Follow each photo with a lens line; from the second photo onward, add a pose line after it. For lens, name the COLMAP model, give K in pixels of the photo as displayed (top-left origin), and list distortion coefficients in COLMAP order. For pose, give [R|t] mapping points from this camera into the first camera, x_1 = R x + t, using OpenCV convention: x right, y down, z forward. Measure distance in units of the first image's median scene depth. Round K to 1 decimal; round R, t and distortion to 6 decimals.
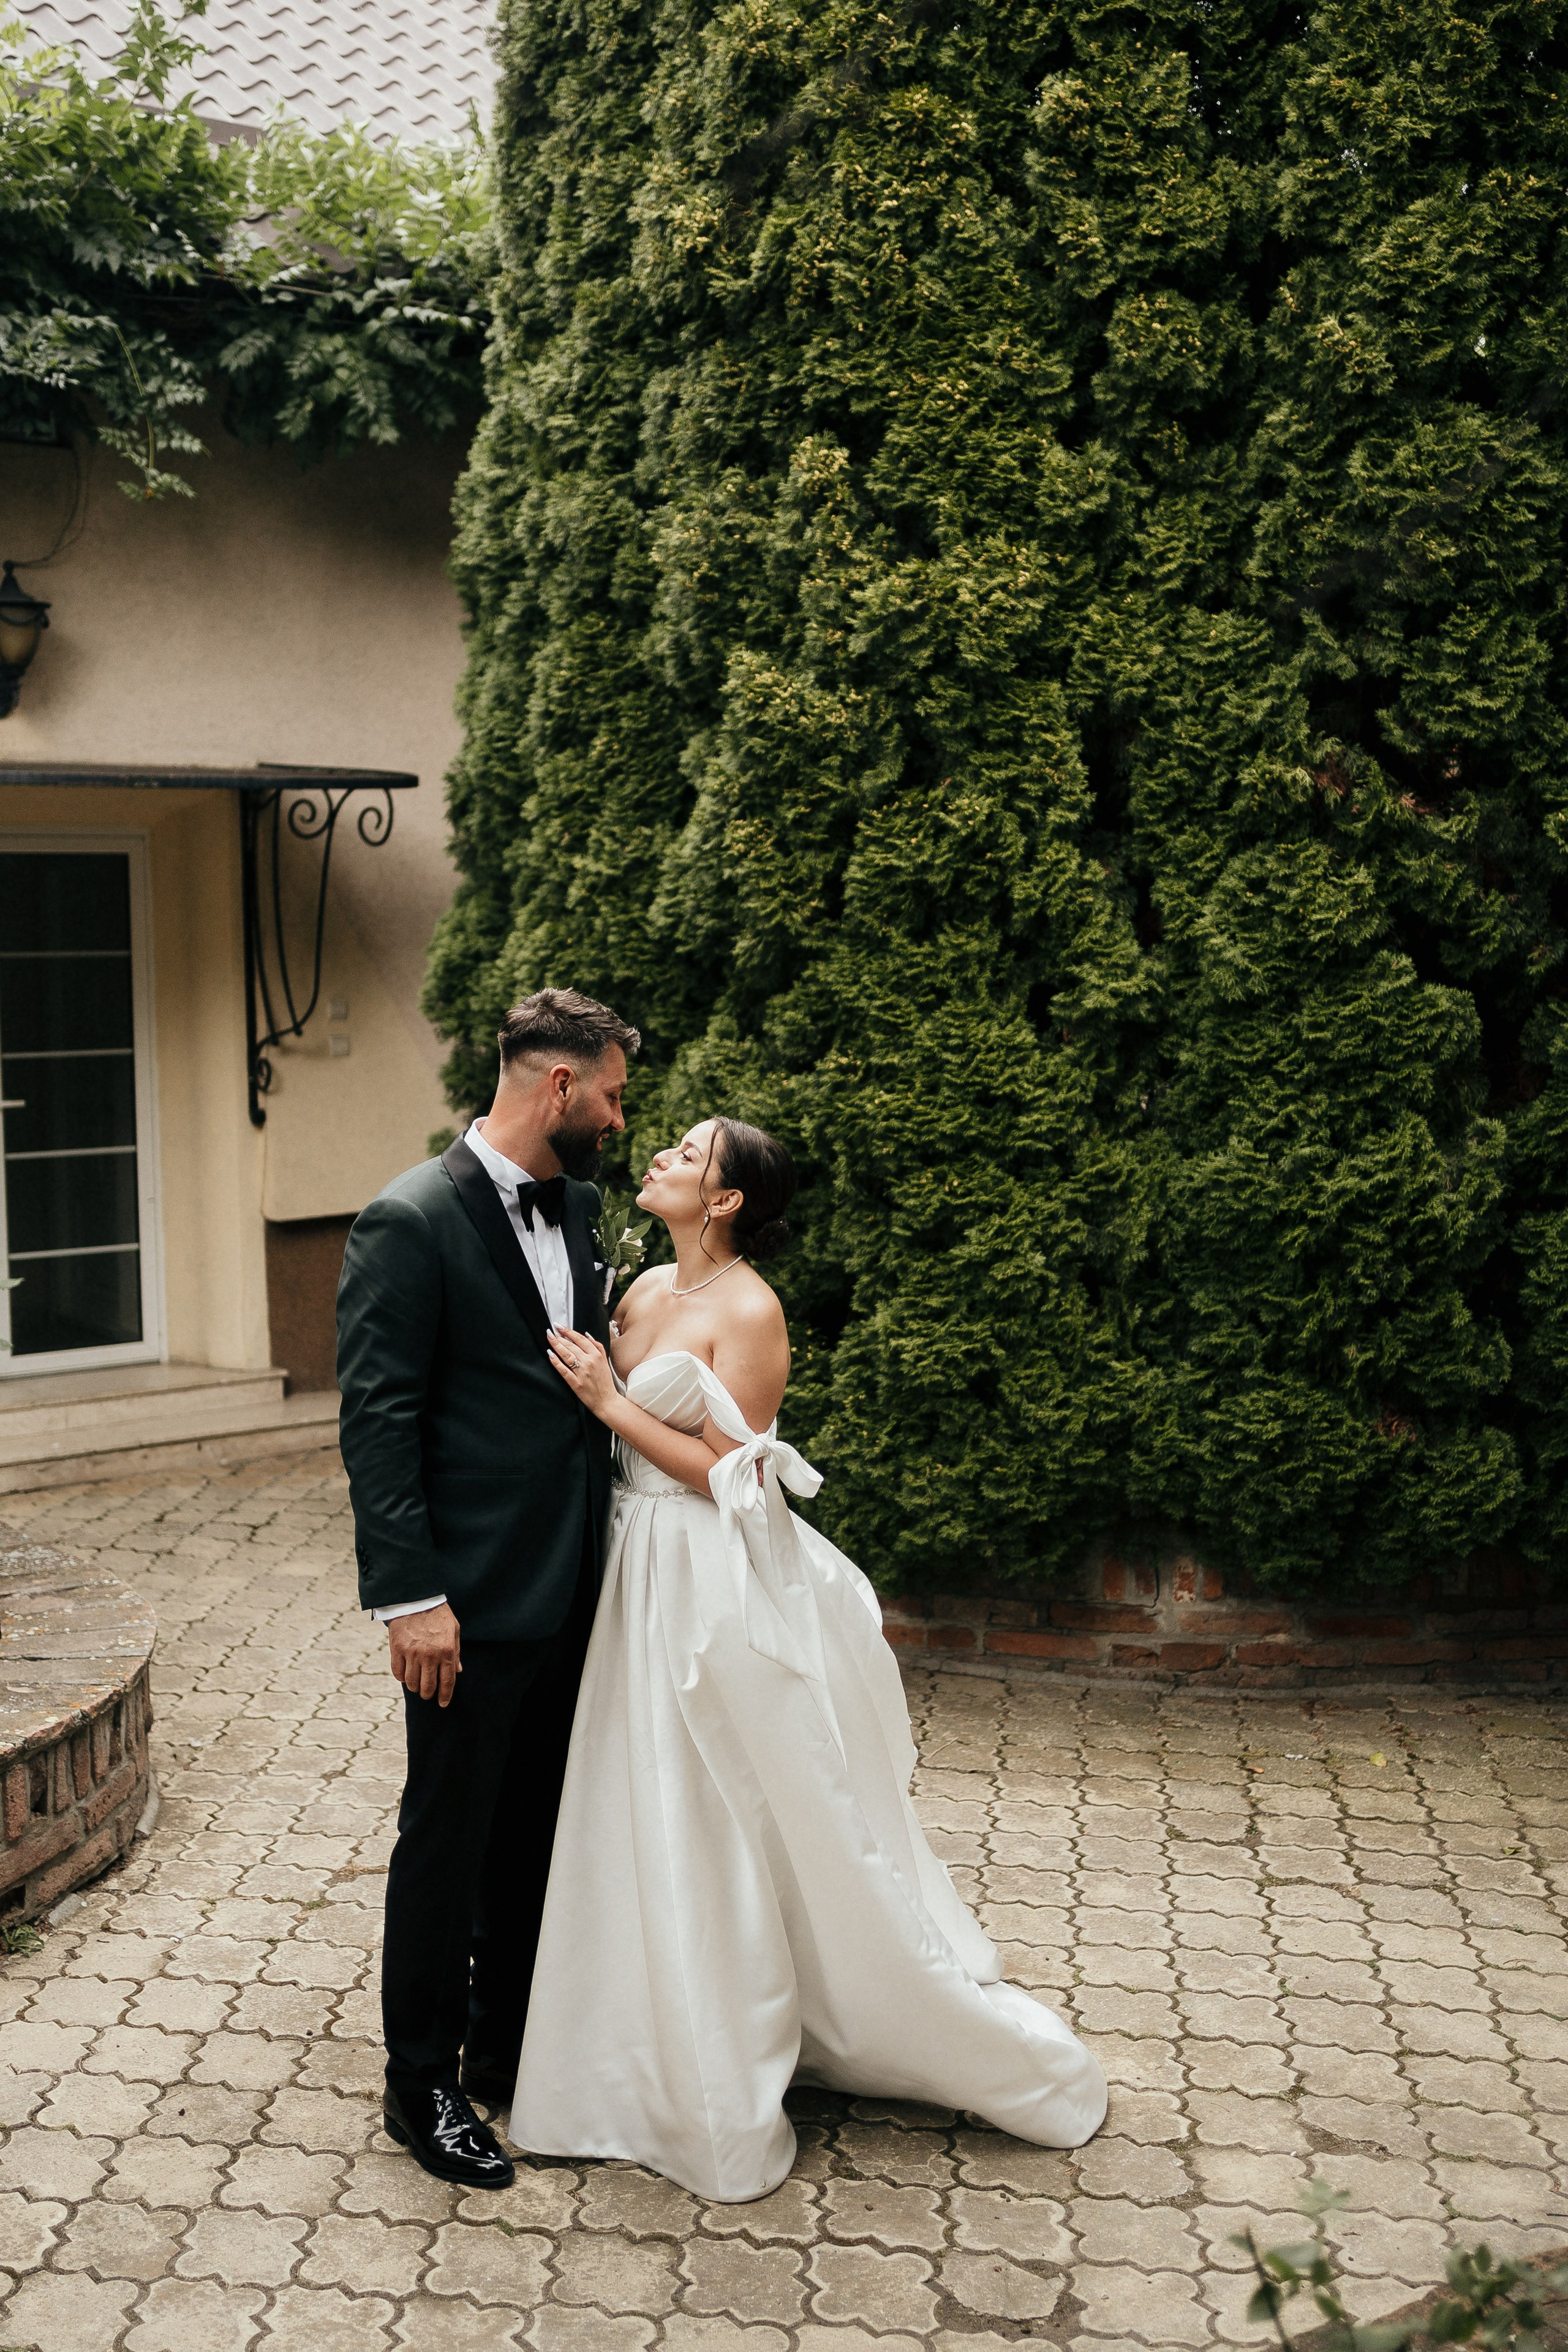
lens RADIAL K [[2404.5, 0, 735.1], [0, 2404.5, 1096.4], [0, 0, 1]] dist [0.012670, 0.000000]
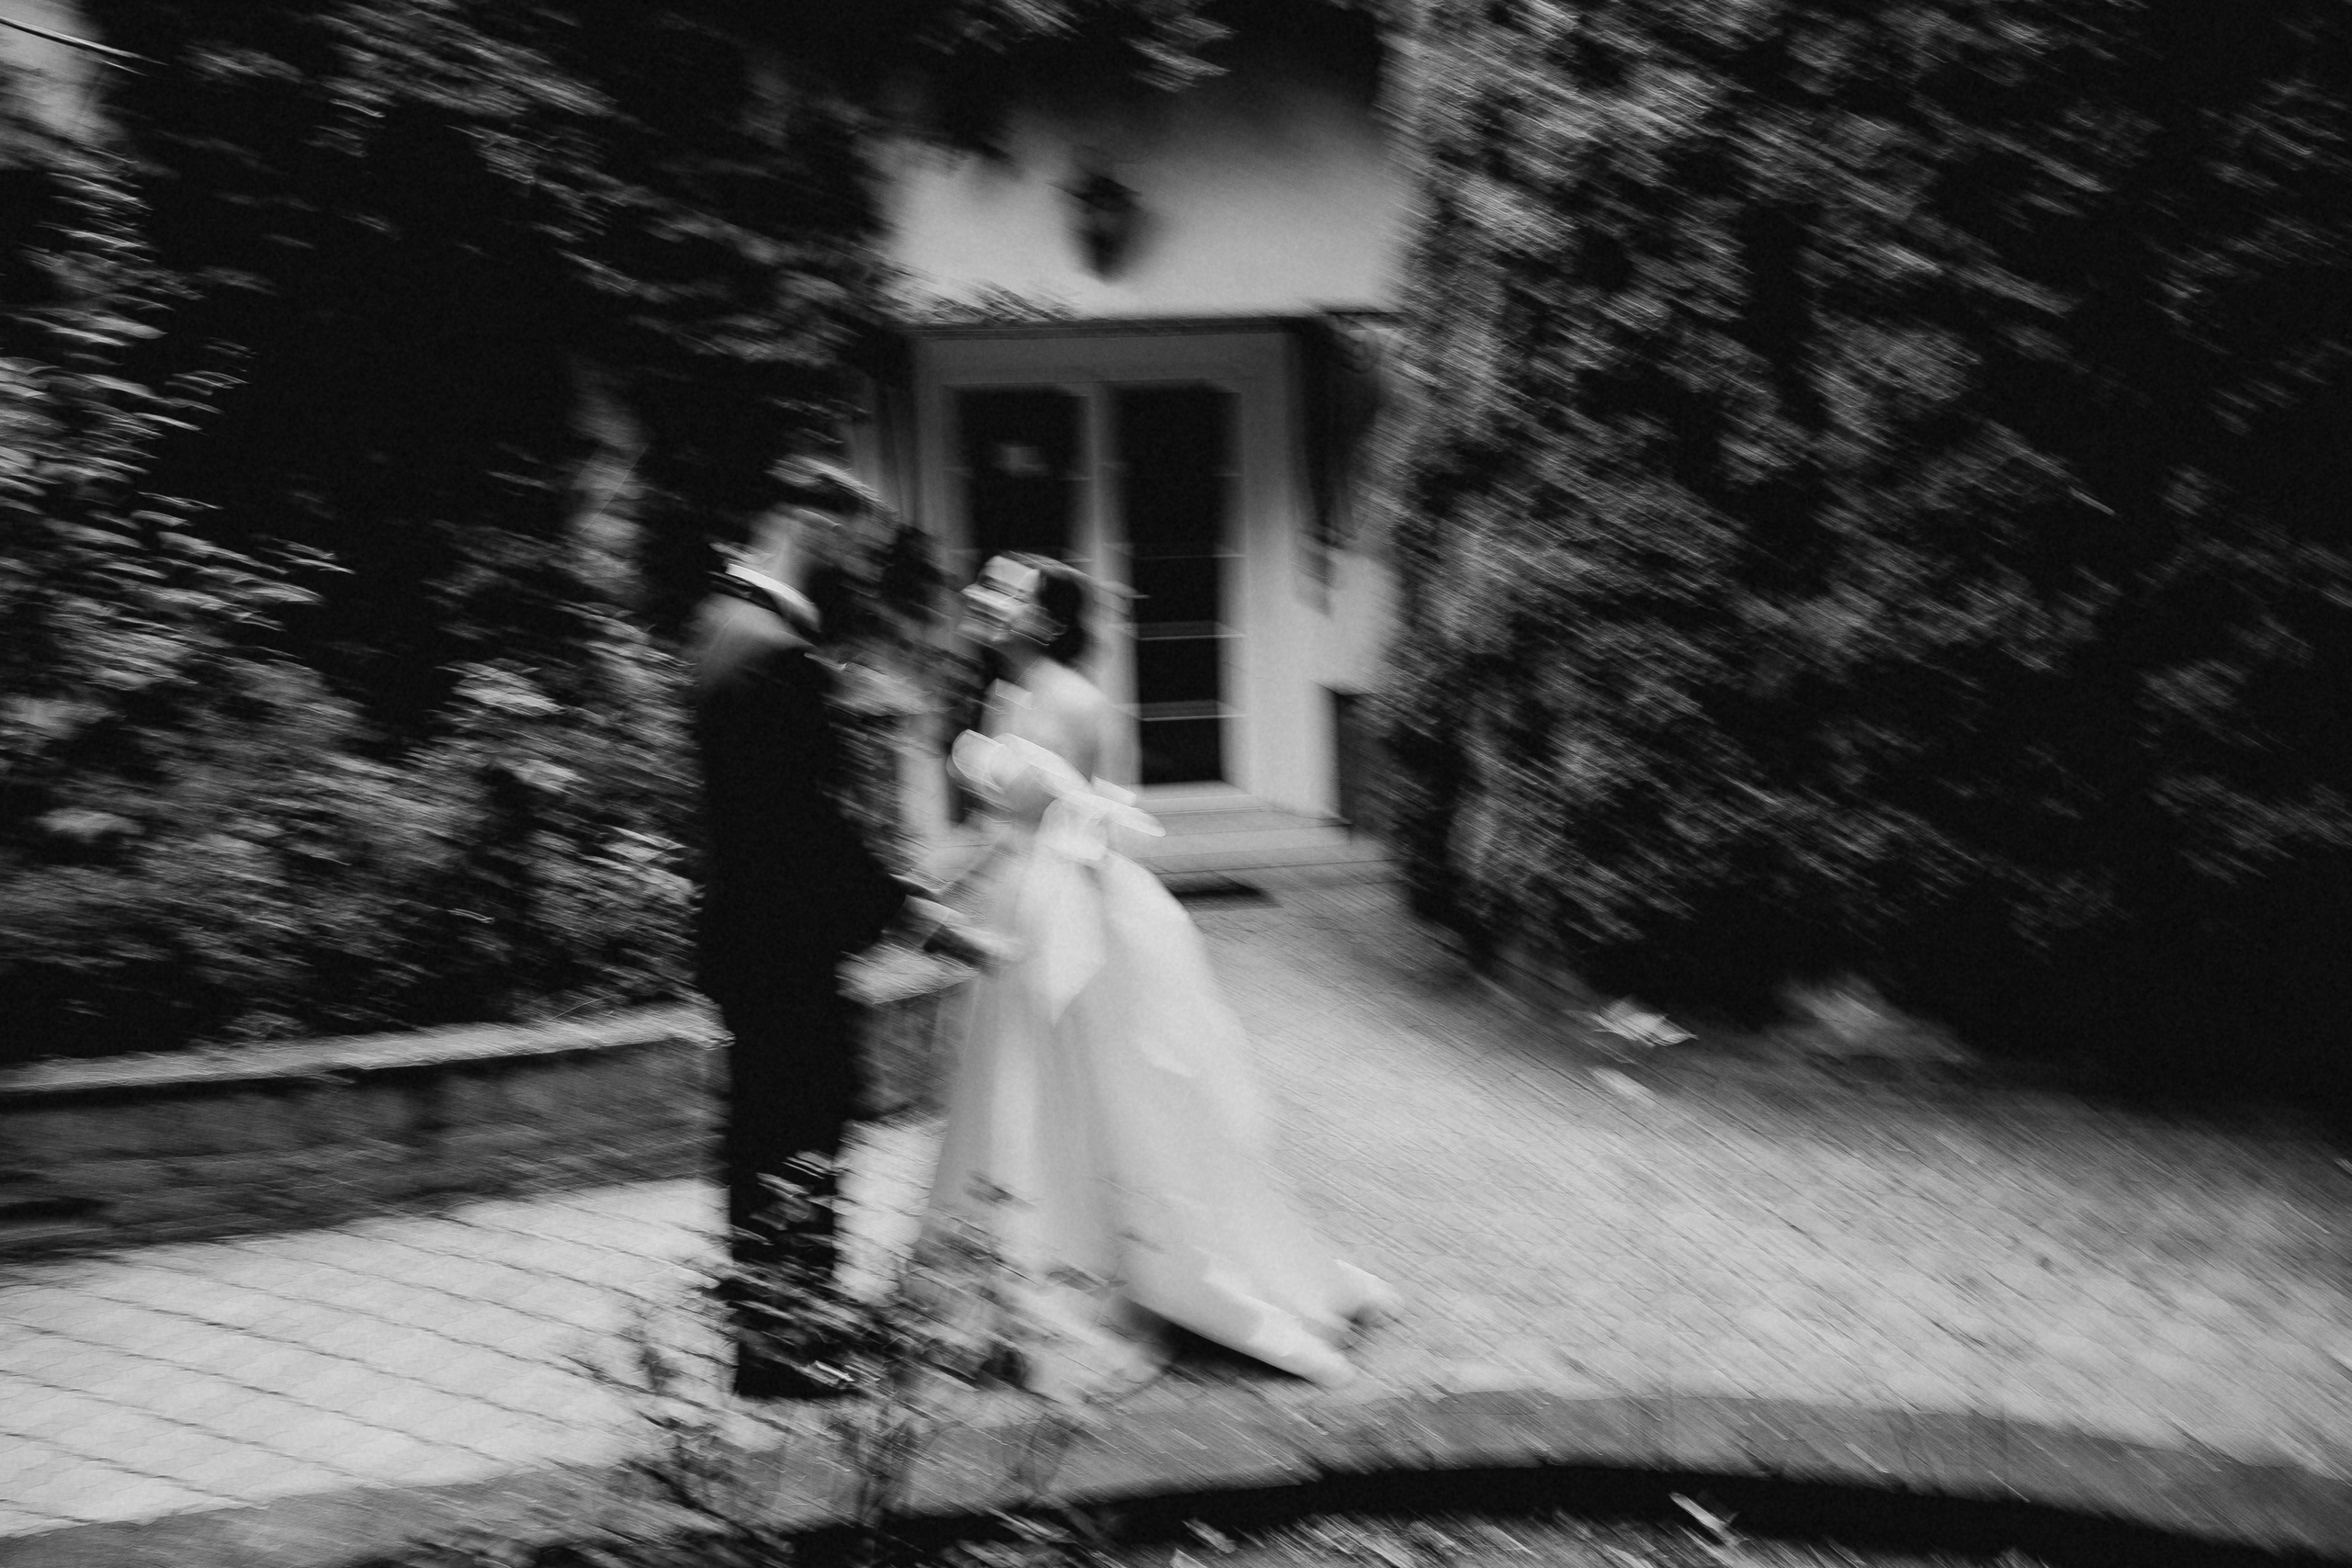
lens RADIAL K [[2279.9, 0, 1182.9], [0, 2279.9, 778.7], [0, 0, 1]] dist [0.033851, 0.000000]
pose [[0.899809, 0.032491, -0.435071, 0.382165], [-0.004713, 0.997889, 0.064774, 0.034941], [0.436258, -0.056234, 0.898063, -0.097198]]
